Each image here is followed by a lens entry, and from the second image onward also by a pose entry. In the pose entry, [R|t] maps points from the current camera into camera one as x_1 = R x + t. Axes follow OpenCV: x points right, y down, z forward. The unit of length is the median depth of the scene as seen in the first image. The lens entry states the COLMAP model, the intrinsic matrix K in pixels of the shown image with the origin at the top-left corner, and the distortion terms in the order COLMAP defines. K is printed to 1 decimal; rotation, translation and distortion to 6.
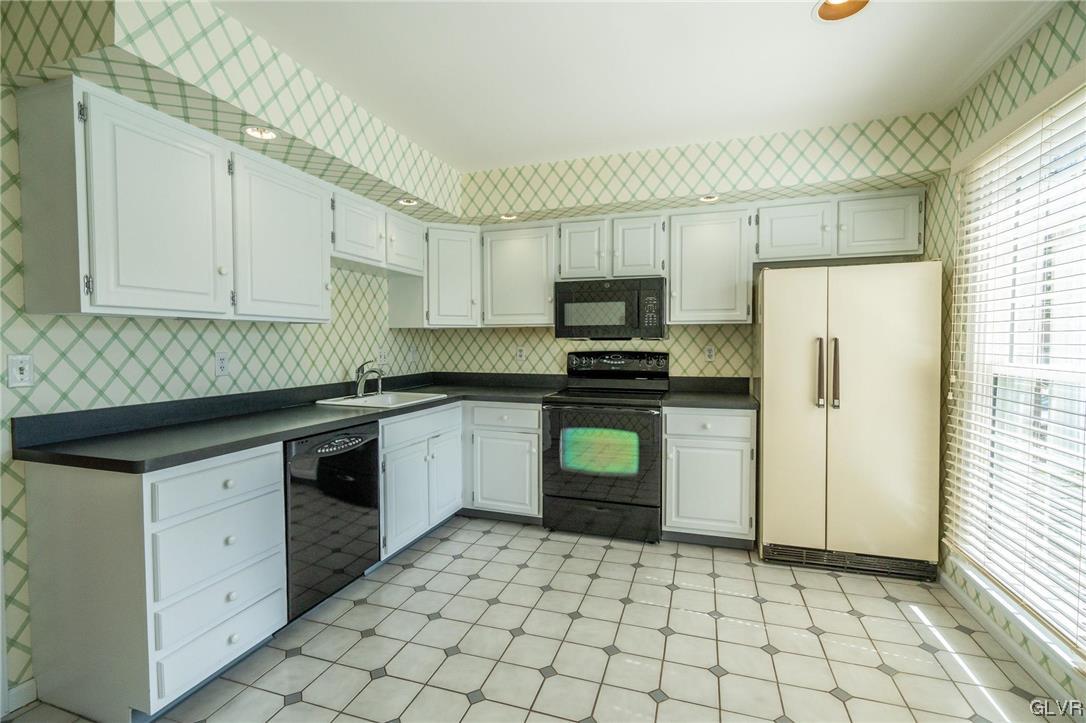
lens RADIAL K [[490.1, 0, 546.9], [0, 490.1, 361.3], [0, 0, 1]] dist [-0.005737, 0.002197]
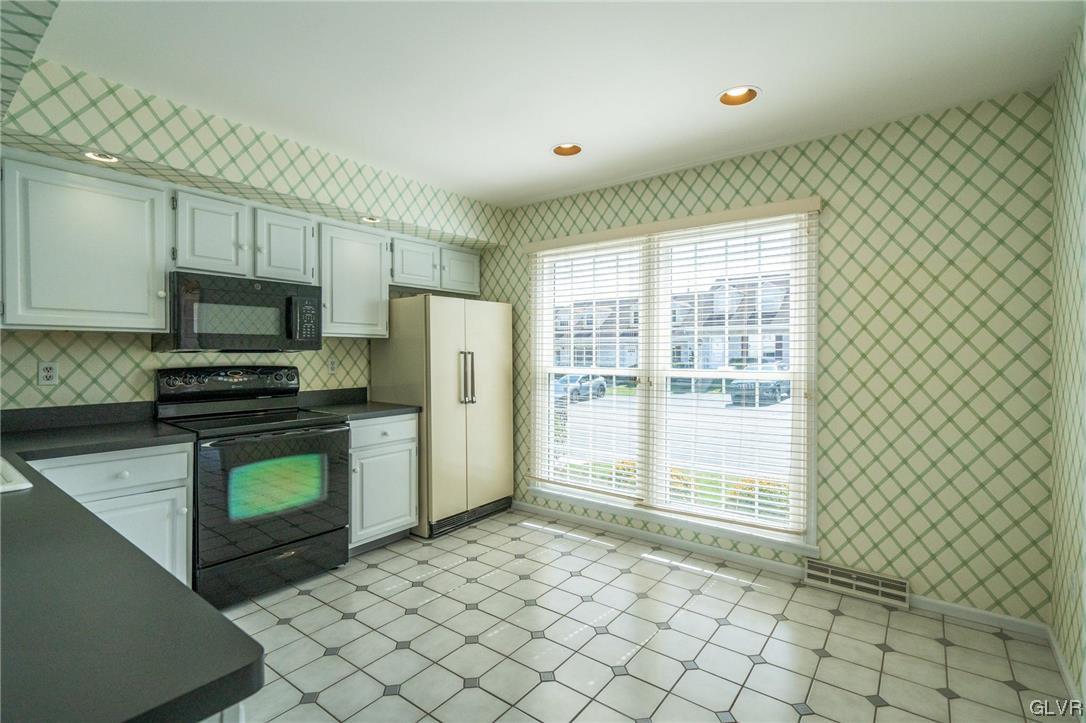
lens RADIAL K [[490.1, 0, 538.6], [0, 490.1, 356.5], [0, 0, 1]] dist [-0.005737, 0.002197]
pose [[0.346722, -0.005458, 0.937952, -0.562242], [0.036200, 0.999316, -0.007566, -0.015248], [-0.937269, 0.036577, 0.346682, 0.312926]]
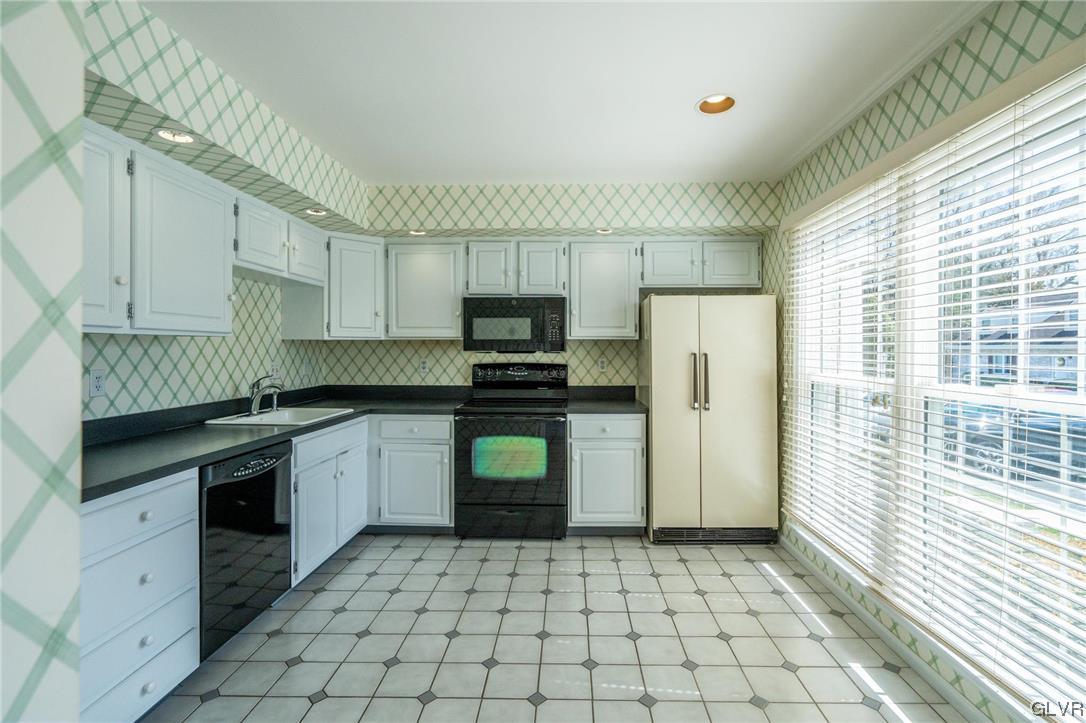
lens RADIAL K [[490.1, 0, 567.6], [0, 490.1, 350.3], [0, 0, 1]] dist [-0.005737, 0.002197]
pose [[0.954305, 0.003157, 0.298818, -0.101003], [0.007821, 0.999338, -0.035536, -0.012345], [-0.298732, 0.036250, 0.953648, -0.070306]]
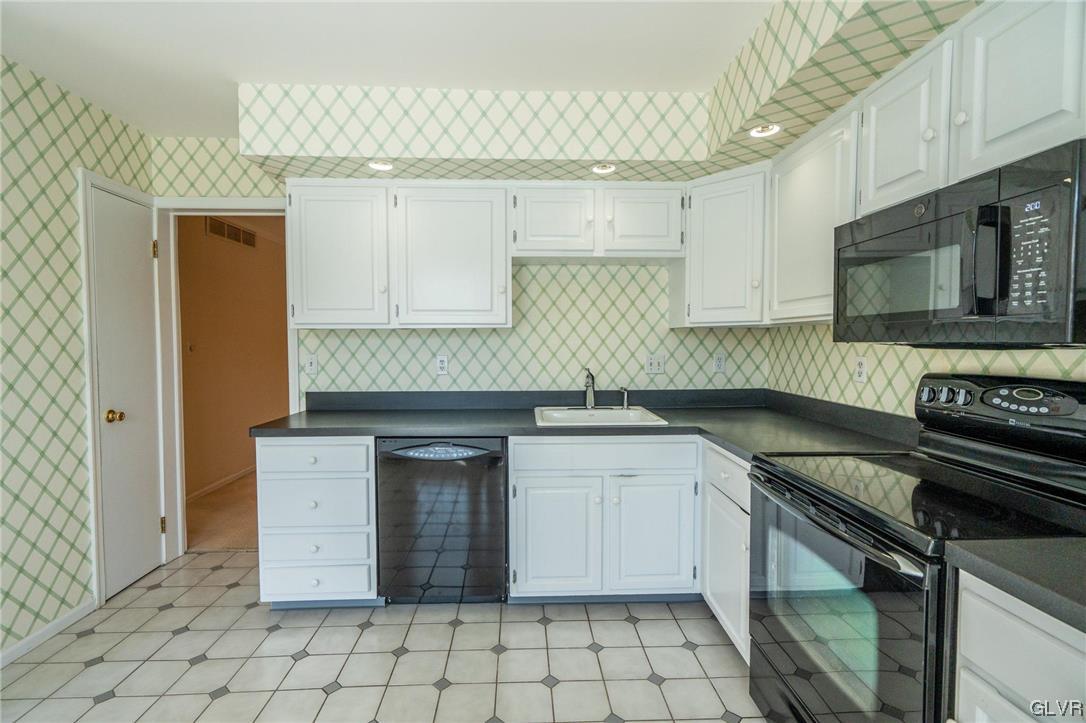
lens RADIAL K [[490.1, 0, 546.0], [0, 490.1, 361.9], [0, 0, 1]] dist [-0.005737, 0.002197]
pose [[0.357450, 0.042628, -0.932959, 0.445903], [-0.034812, 0.998872, 0.032302, -0.040934], [0.933283, 0.020932, 0.358530, 0.668811]]
